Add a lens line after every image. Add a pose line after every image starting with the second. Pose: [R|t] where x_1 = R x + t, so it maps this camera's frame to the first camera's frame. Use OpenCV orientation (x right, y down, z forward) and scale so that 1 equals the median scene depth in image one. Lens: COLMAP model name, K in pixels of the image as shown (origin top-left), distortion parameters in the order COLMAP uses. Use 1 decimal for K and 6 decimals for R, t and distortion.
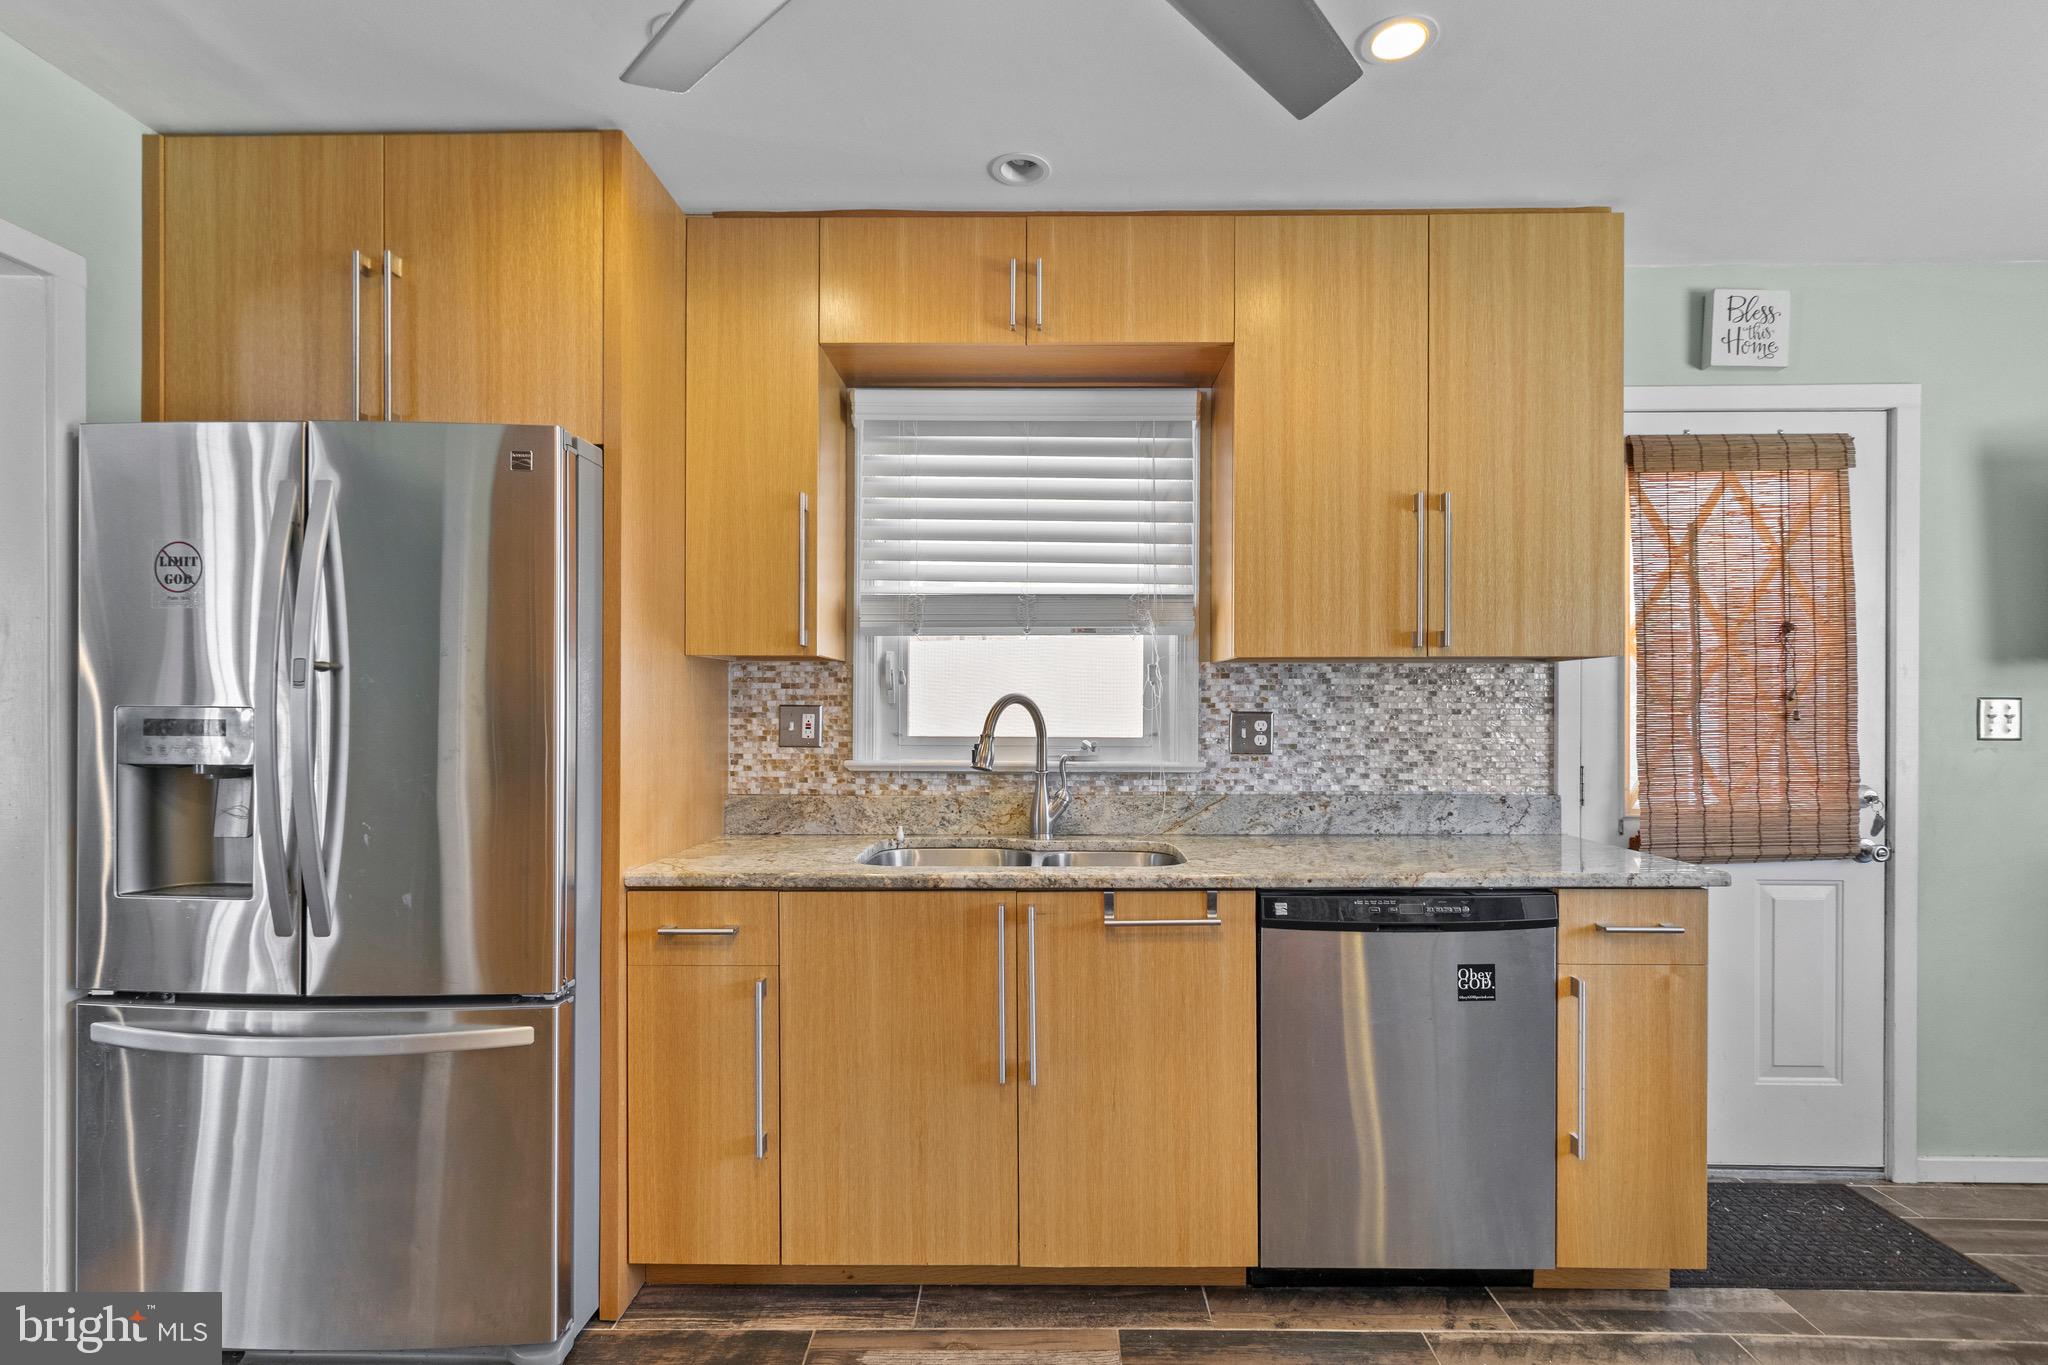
lens RADIAL K [[956.0, 0, 1024.3], [0, 956.0, 702.6], [0, 0, 1]] dist [0.003042, -0.001302]
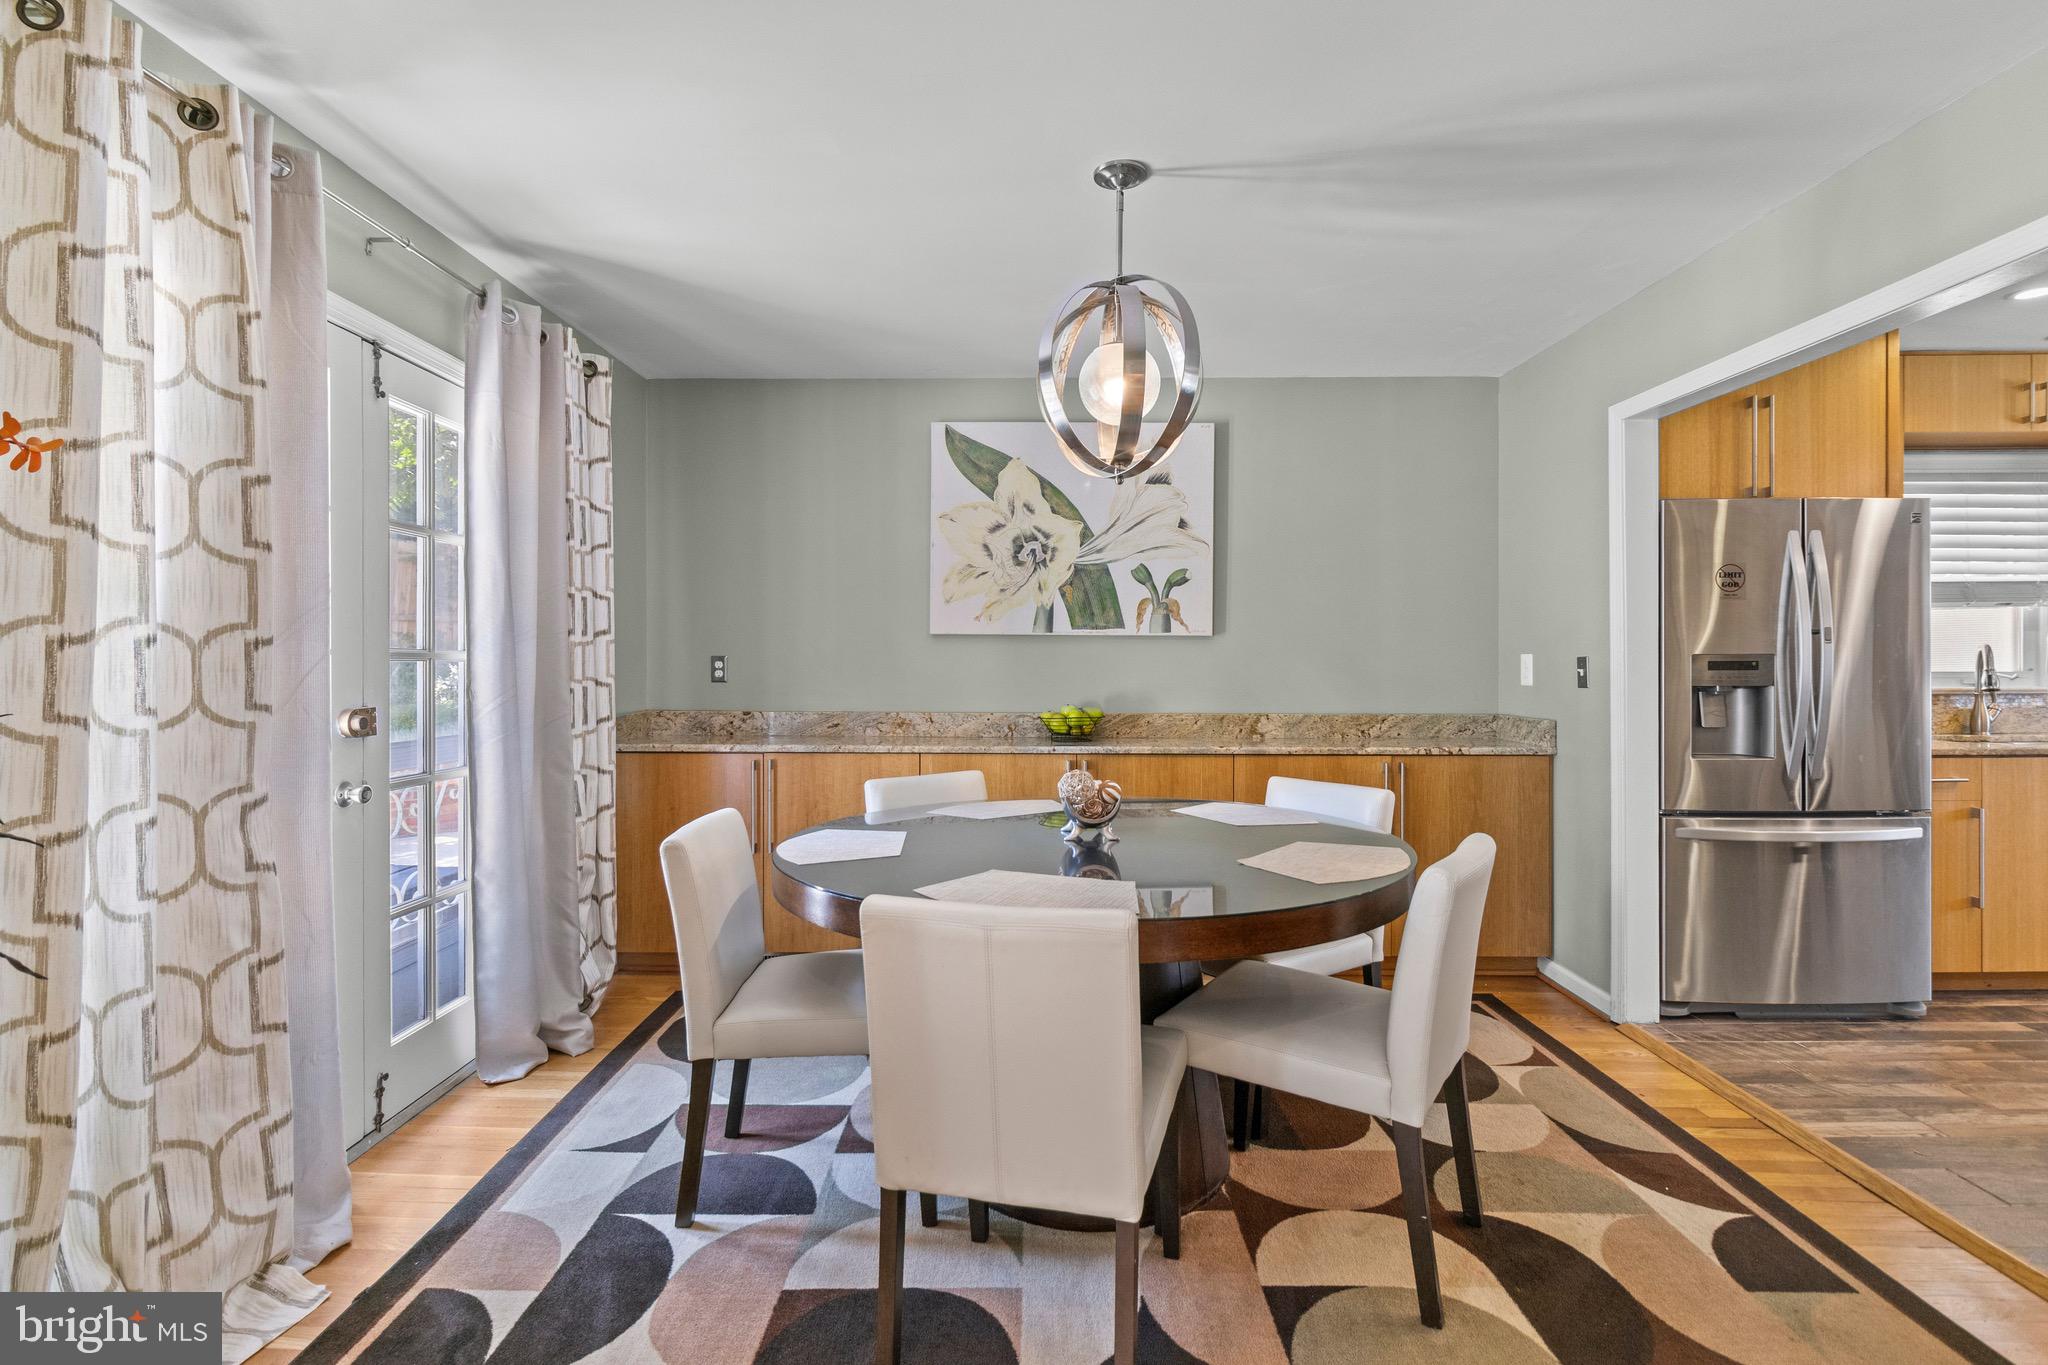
lens RADIAL K [[956.0, 0, 1027.7], [0, 956.0, 667.4], [0, 0, 1]] dist [0.003042, -0.001302]
pose [[0.999838, -0.016043, 0.008198, -2.011008], [0.016054, 0.999870, -0.001203, 0.008173], [-0.008177, 0.001334, 0.999966, -0.728597]]
